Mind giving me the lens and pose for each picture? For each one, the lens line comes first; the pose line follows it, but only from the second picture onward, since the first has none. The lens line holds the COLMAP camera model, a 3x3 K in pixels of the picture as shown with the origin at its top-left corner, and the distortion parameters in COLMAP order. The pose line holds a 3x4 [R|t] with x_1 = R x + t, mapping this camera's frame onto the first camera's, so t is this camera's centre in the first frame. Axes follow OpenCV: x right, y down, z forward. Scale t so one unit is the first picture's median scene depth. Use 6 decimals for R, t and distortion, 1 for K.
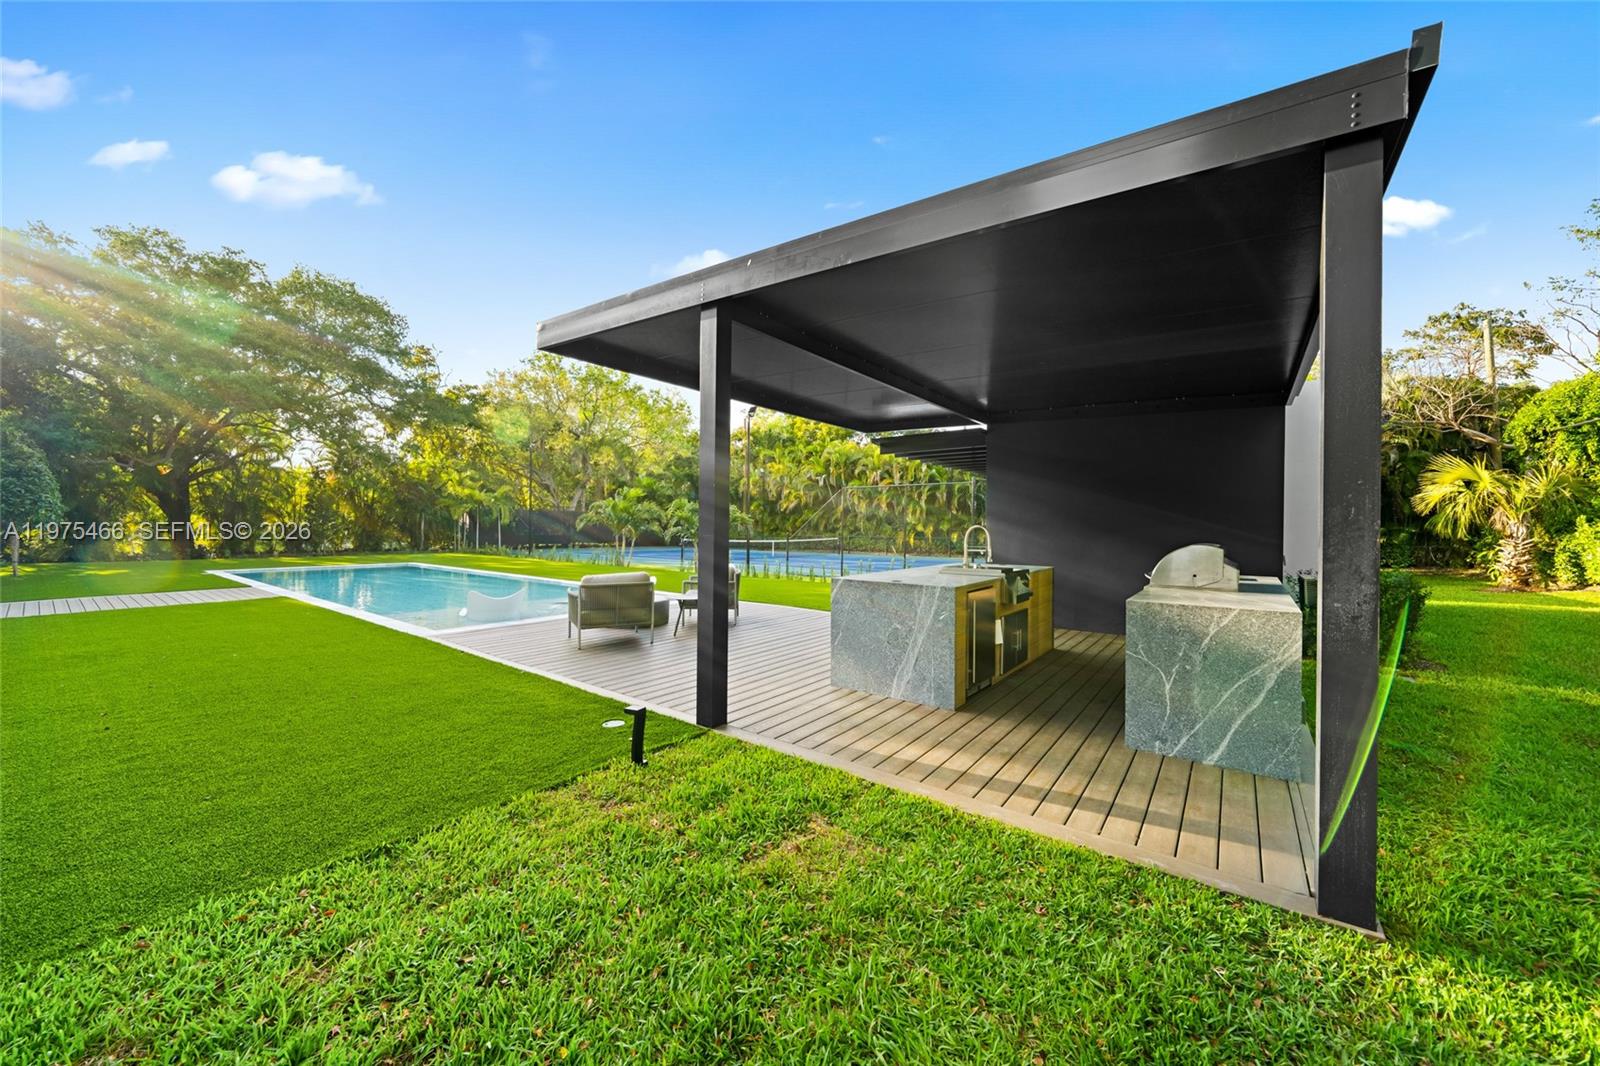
lens RADIAL K [[590.1, 0, 787.4], [0, 590.1, 522.9], [0, 0, 1]] dist [-0.003309, -0.000723]
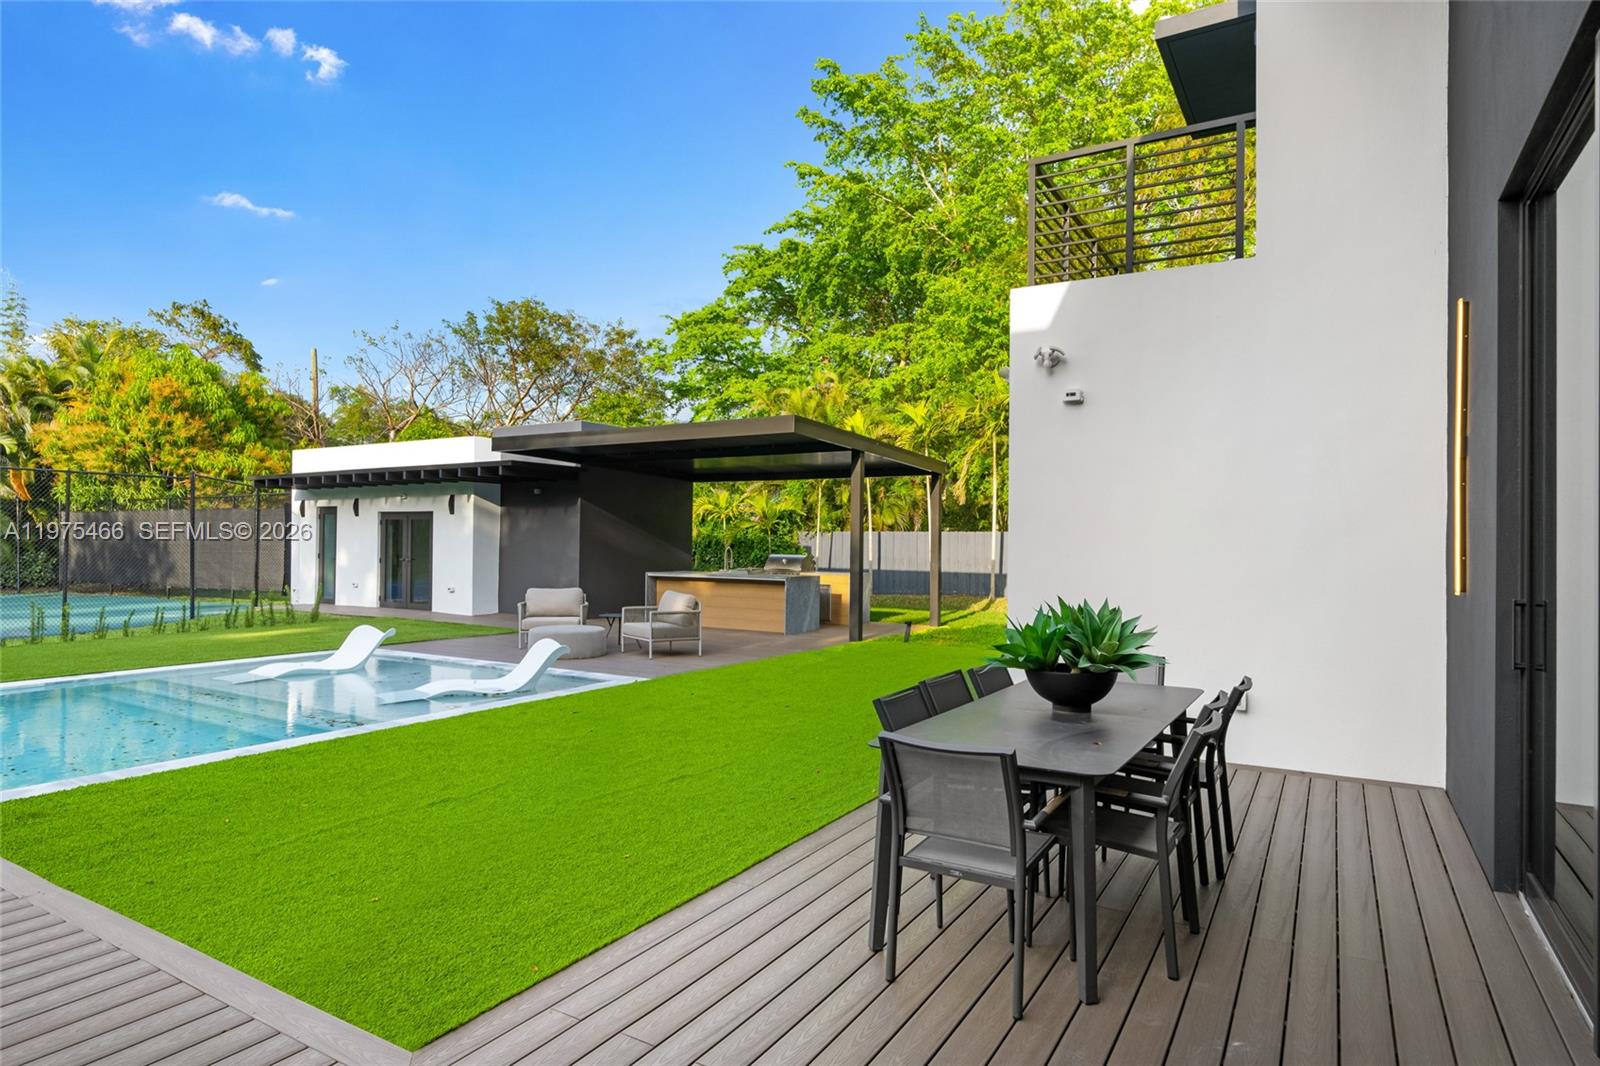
lens RADIAL K [[910.5, 0, 790.0], [0, 910.5, 532.0], [0, 0, 1]] dist [-0.002365, -0.000576]
pose [[-0.120115, 0.002049, 0.992758, -0.464894], [-0.017014, 0.999847, -0.004122, -0.007399], [-0.992614, -0.017386, -0.120061, 0.239351]]
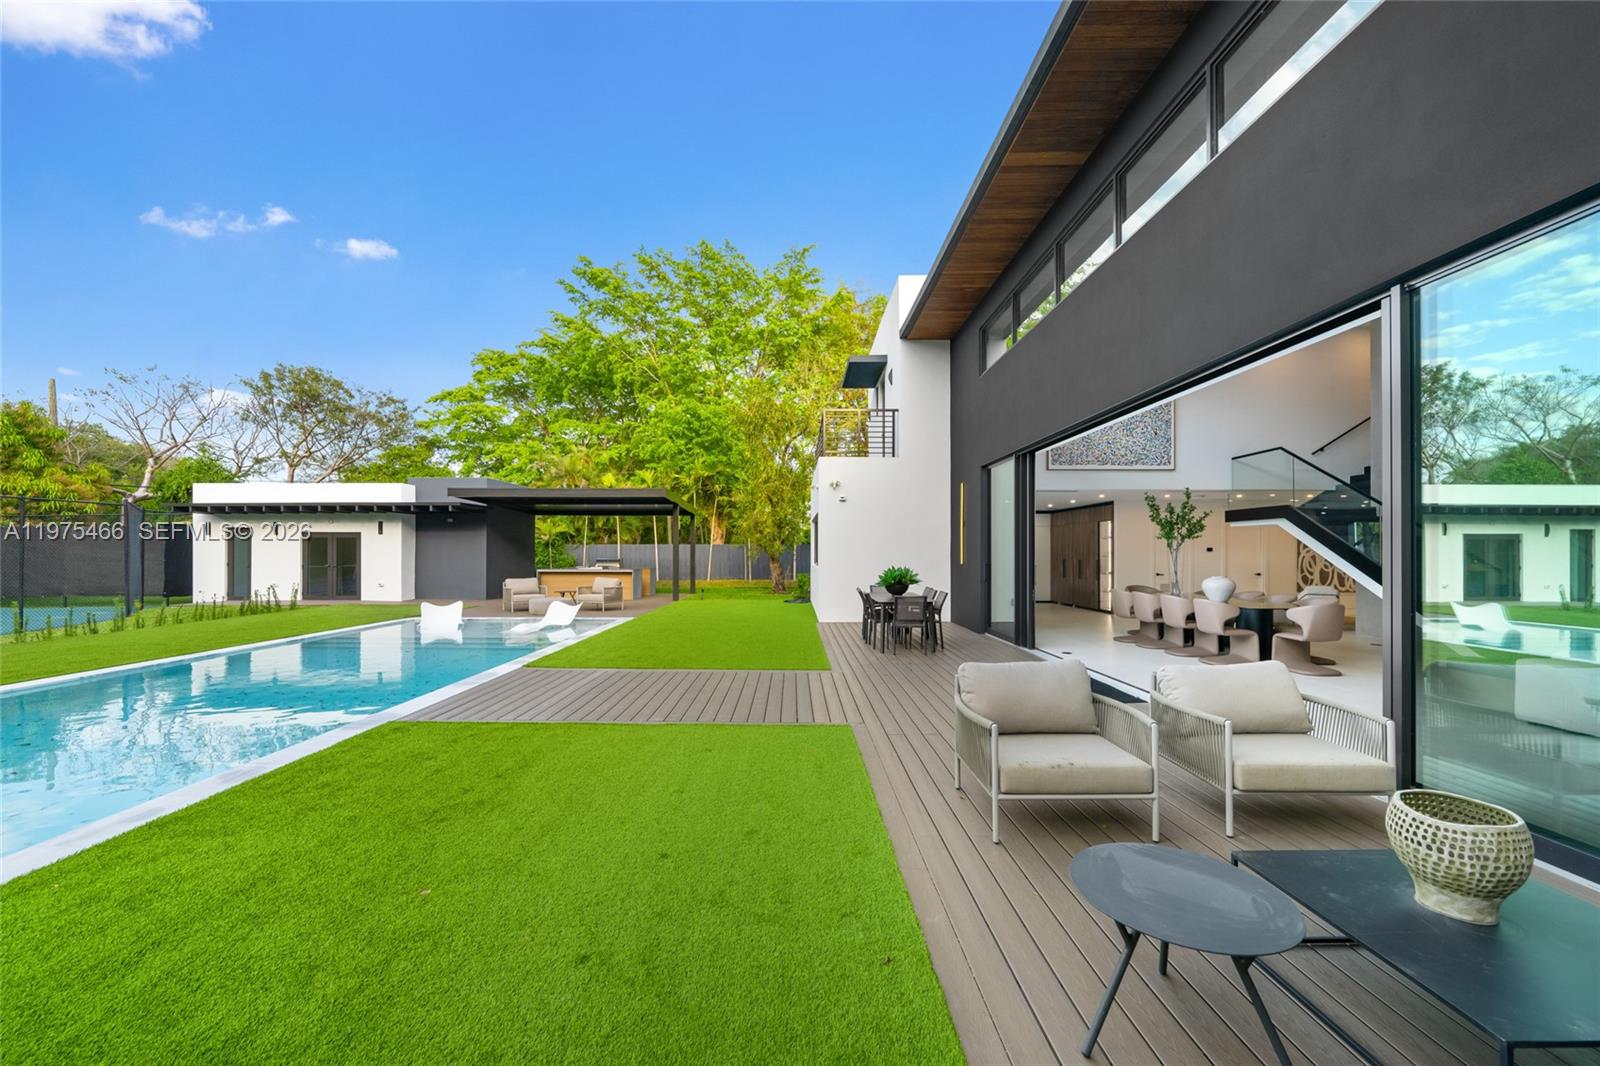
lens RADIAL K [[639.5, 0, 778.9], [0, 639.5, 554.9], [0, 0, 1]] dist [-0.001659, -0.000511]
pose [[-0.615833, -0.011447, 0.787794, -0.583477], [-0.011245, 0.999920, 0.005738, -0.005562], [-0.787796, -0.005325, -0.615913, 0.474481]]
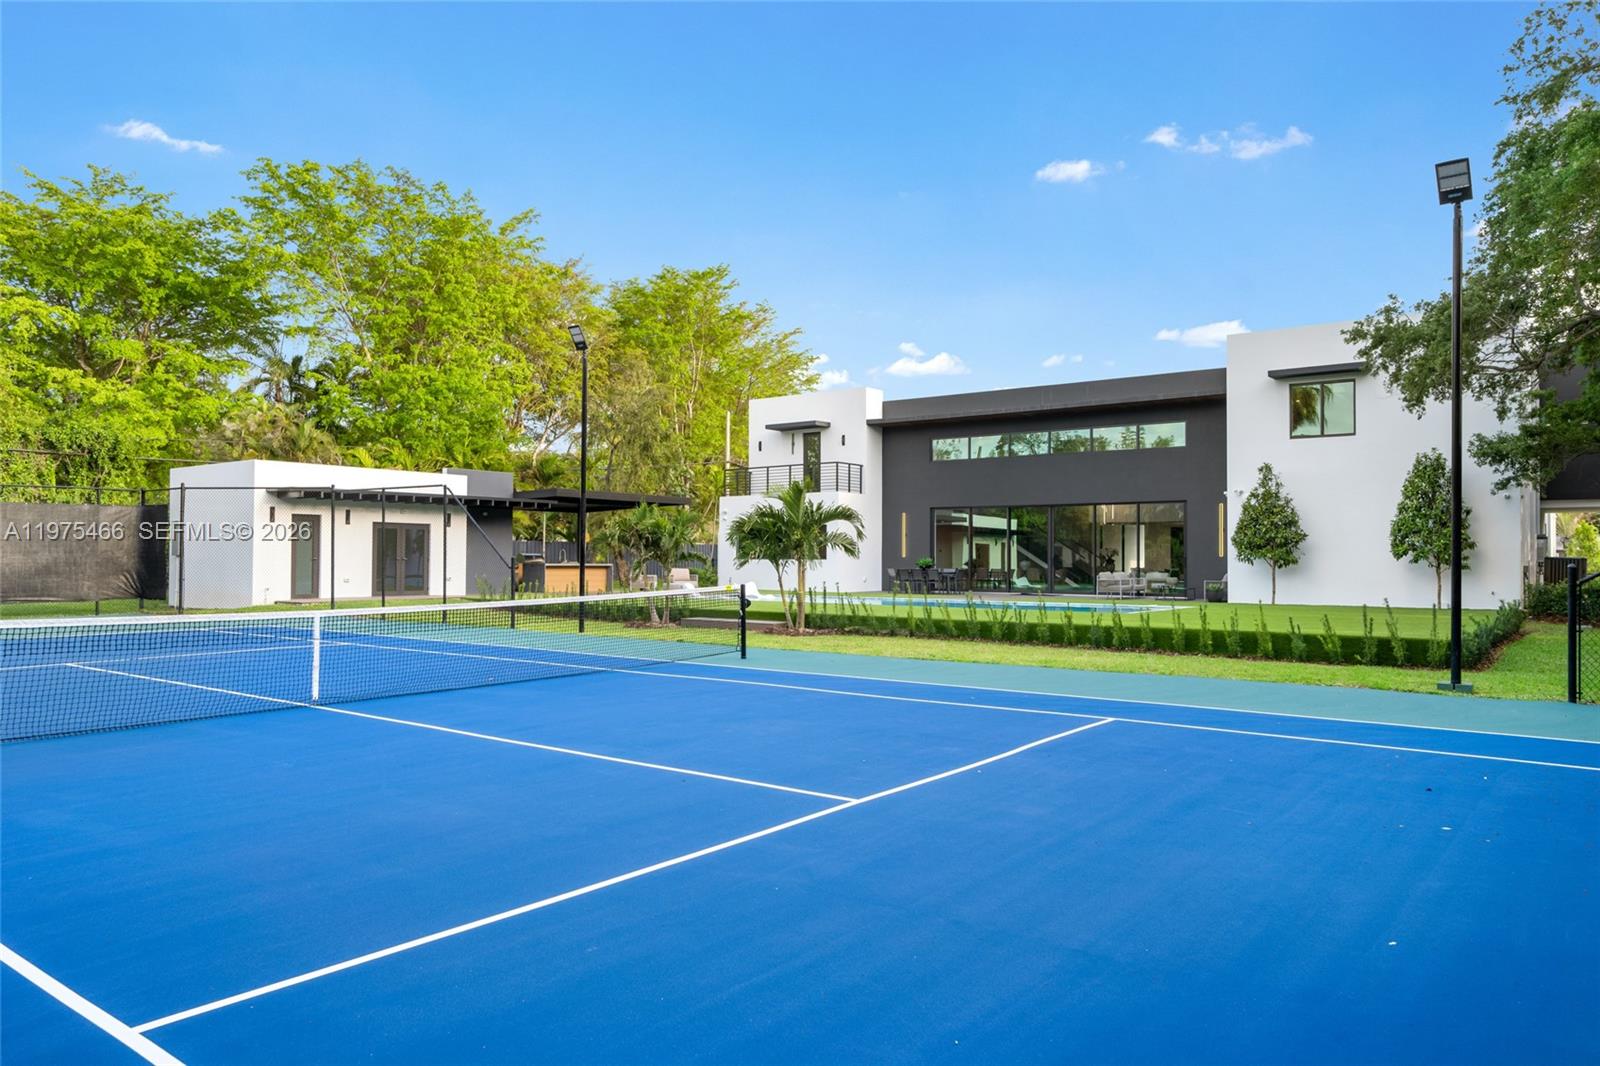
lens RADIAL K [[1088.8, 0, 778.0], [0, 1088.8, 532.7], [0, 0, 1]] dist [-0.006899, 0.004650]
pose [[-0.999829, -0.017577, -0.005677, -0.144123], [-0.017391, 0.999358, -0.031327, 0.015243], [0.006224, -0.031223, -0.999493, 1.470385]]
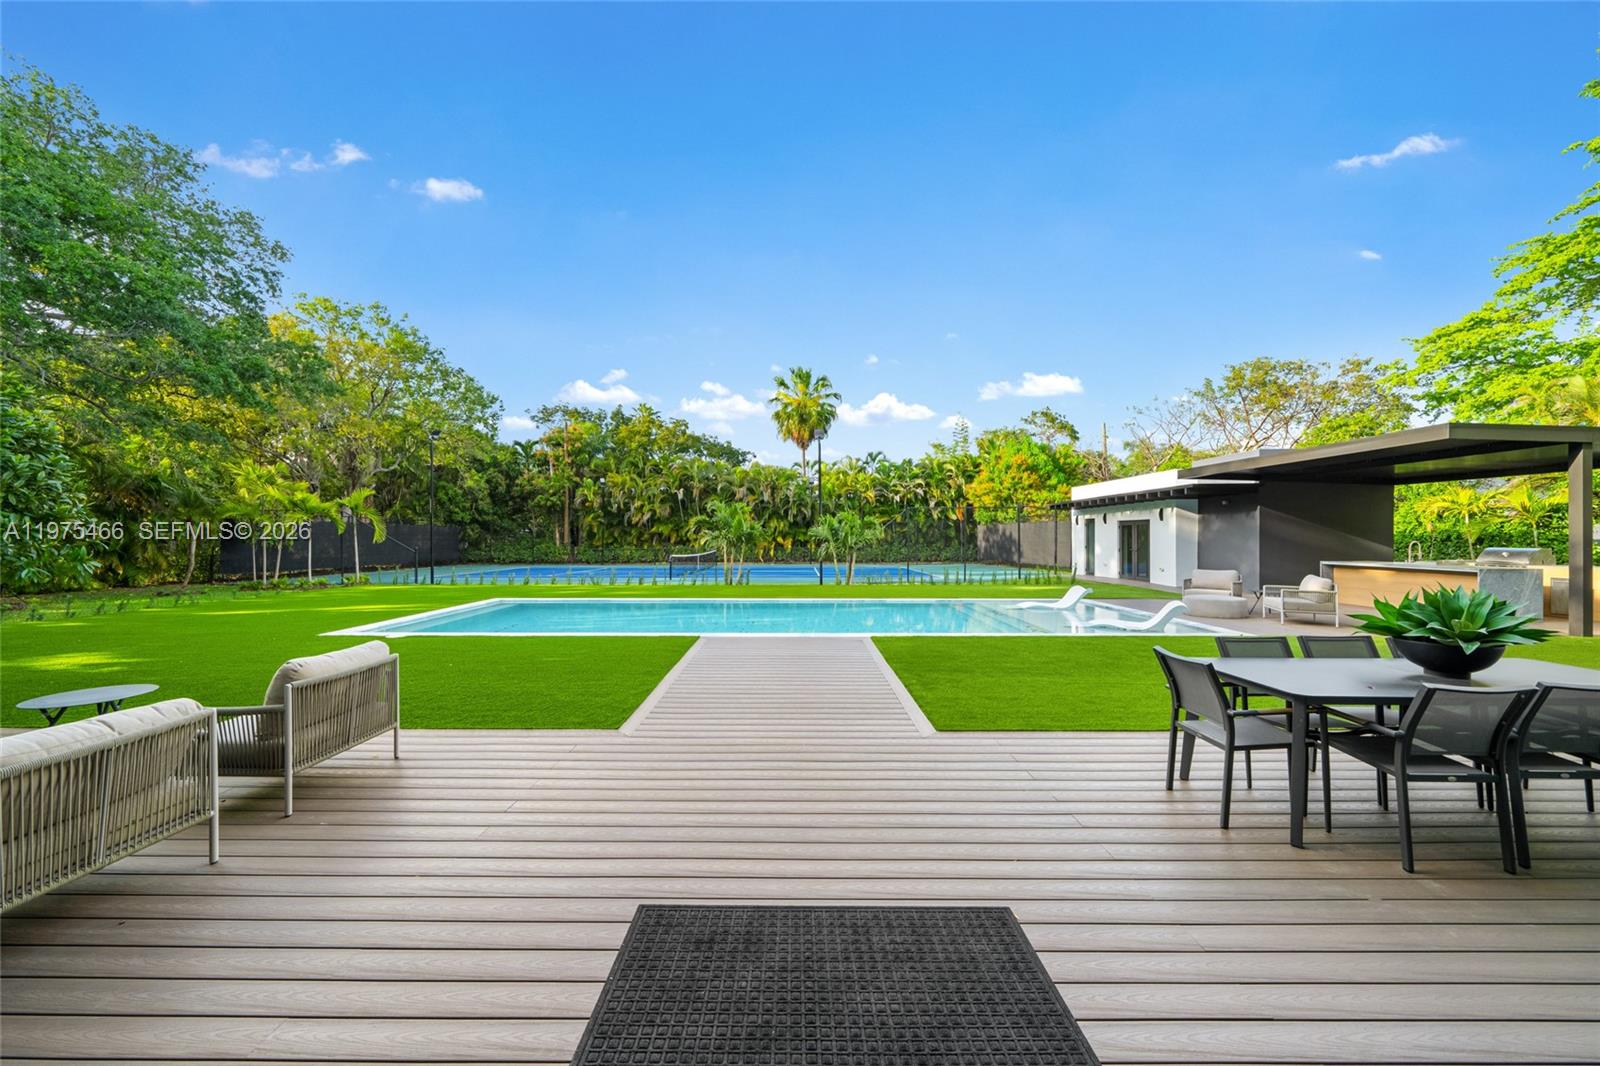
lens RADIAL K [[553.1, 0, 787.8], [0, 553.1, 534.0], [0, 0, 1]] dist [-0.000819, 0.000053]
pose [[0.796581, -0.007286, 0.604488, -0.493259], [0.005004, 0.999973, 0.005458, -0.009340], [-0.604511, -0.001323, 0.796596, 0.166076]]
